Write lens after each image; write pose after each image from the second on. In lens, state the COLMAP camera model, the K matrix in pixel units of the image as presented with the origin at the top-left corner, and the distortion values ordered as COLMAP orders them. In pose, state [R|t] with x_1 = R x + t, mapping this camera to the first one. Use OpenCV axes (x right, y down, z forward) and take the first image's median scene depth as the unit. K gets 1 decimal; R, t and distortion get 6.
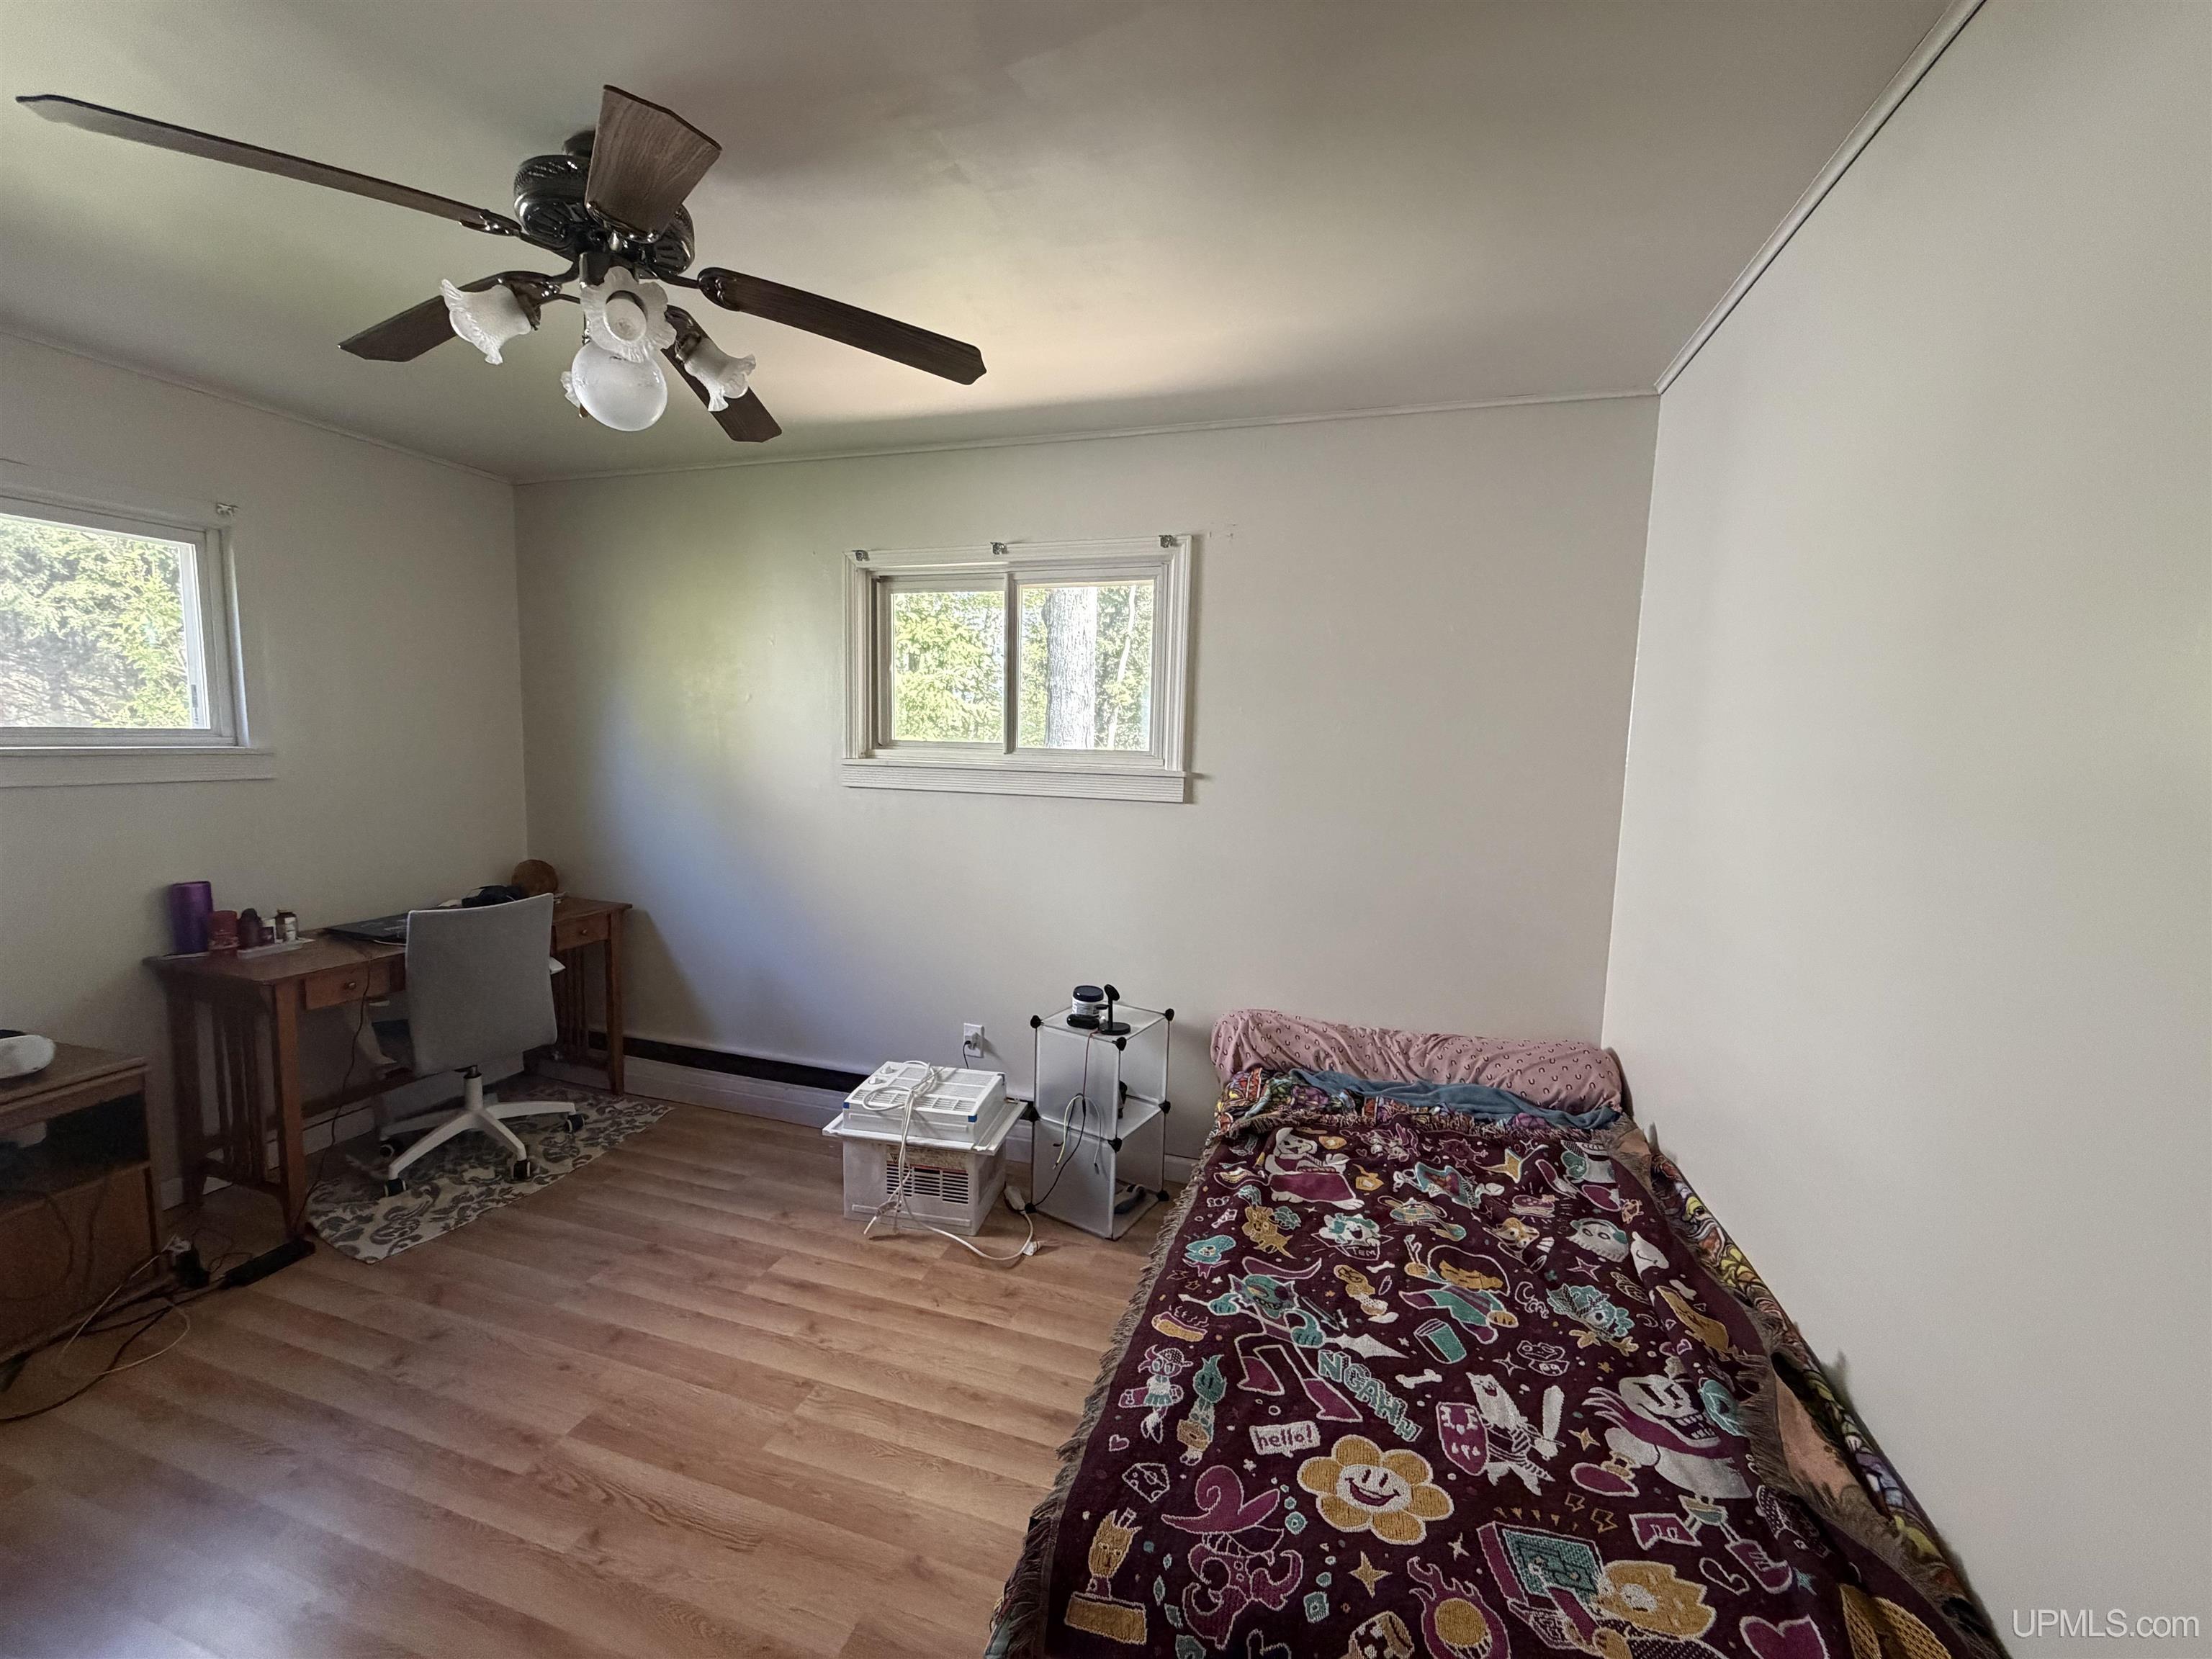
lens RADIAL K [[877.0, 0, 1096.6], [0, 877.0, 828.5], [0, 0, 1]] dist [0.000009, -0.000007]
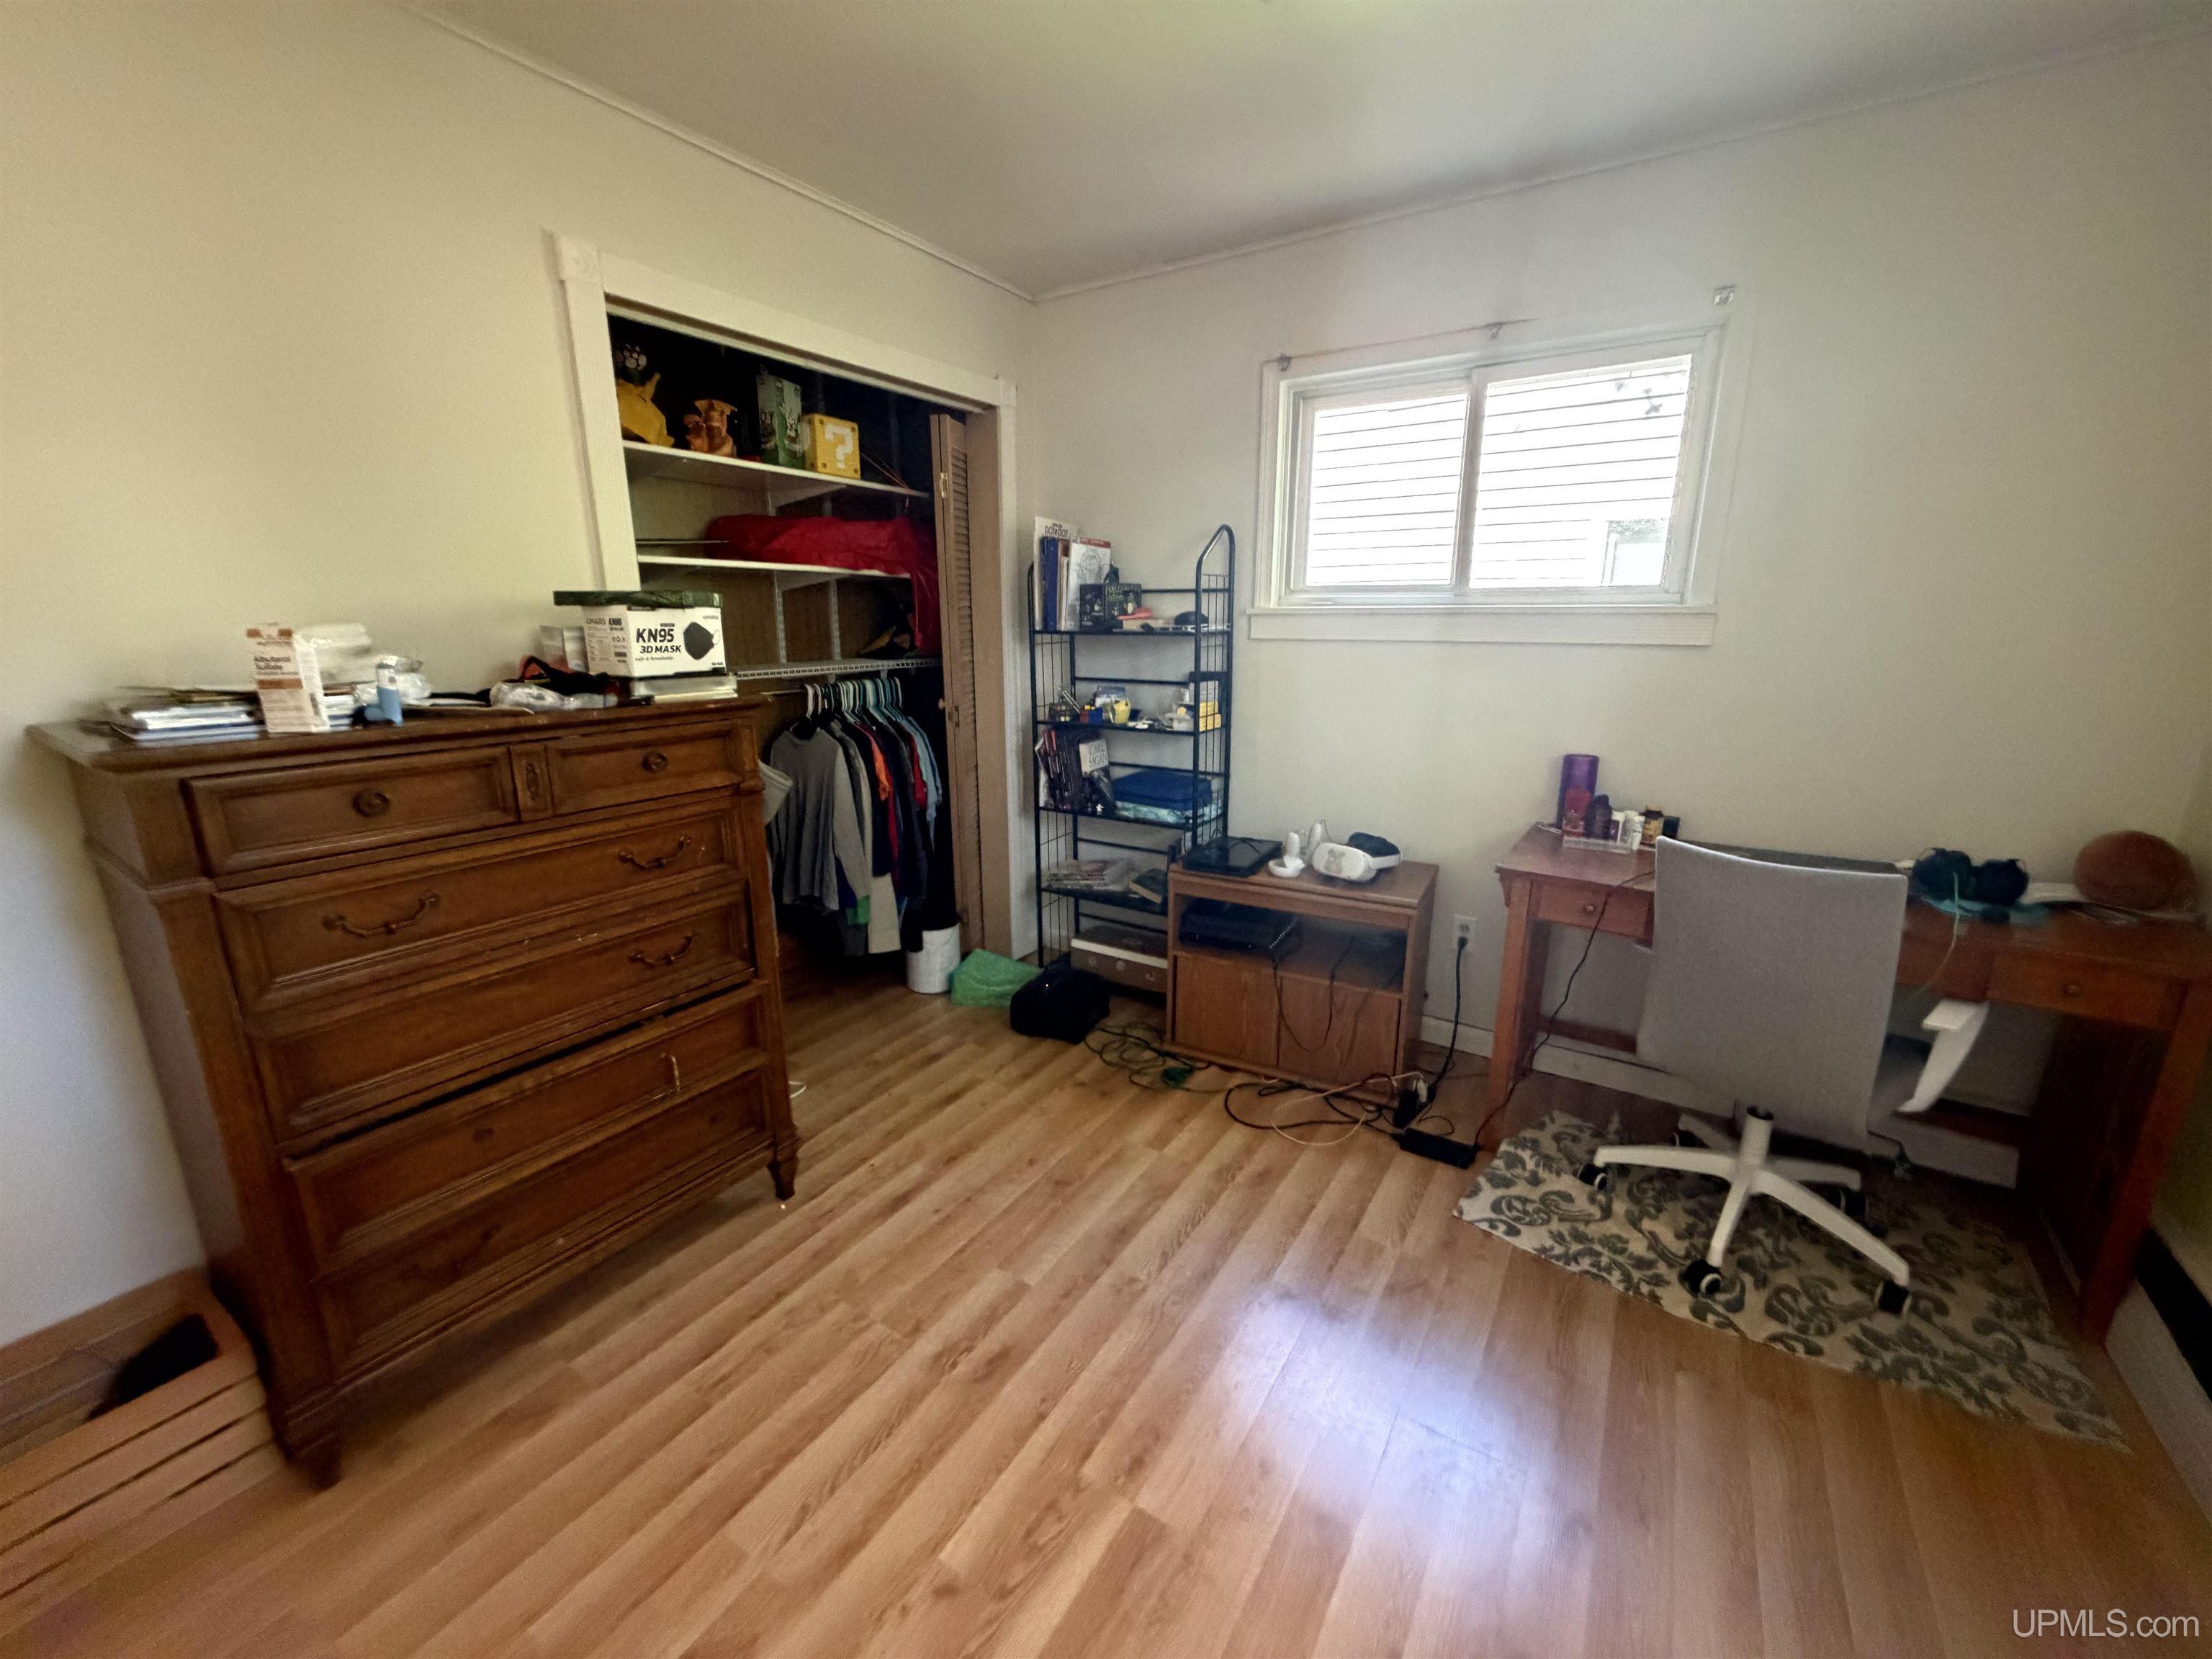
lens RADIAL K [[877.0, 0, 1096.6], [0, 877.0, 828.5], [0, 0, 1]] dist [0.000009, -0.000007]
pose [[-0.270609, 0.204909, -0.940629, -0.006602], [-0.106785, 0.964666, 0.240866, -0.031570], [0.956748, 0.165625, -0.239167, 0.729495]]
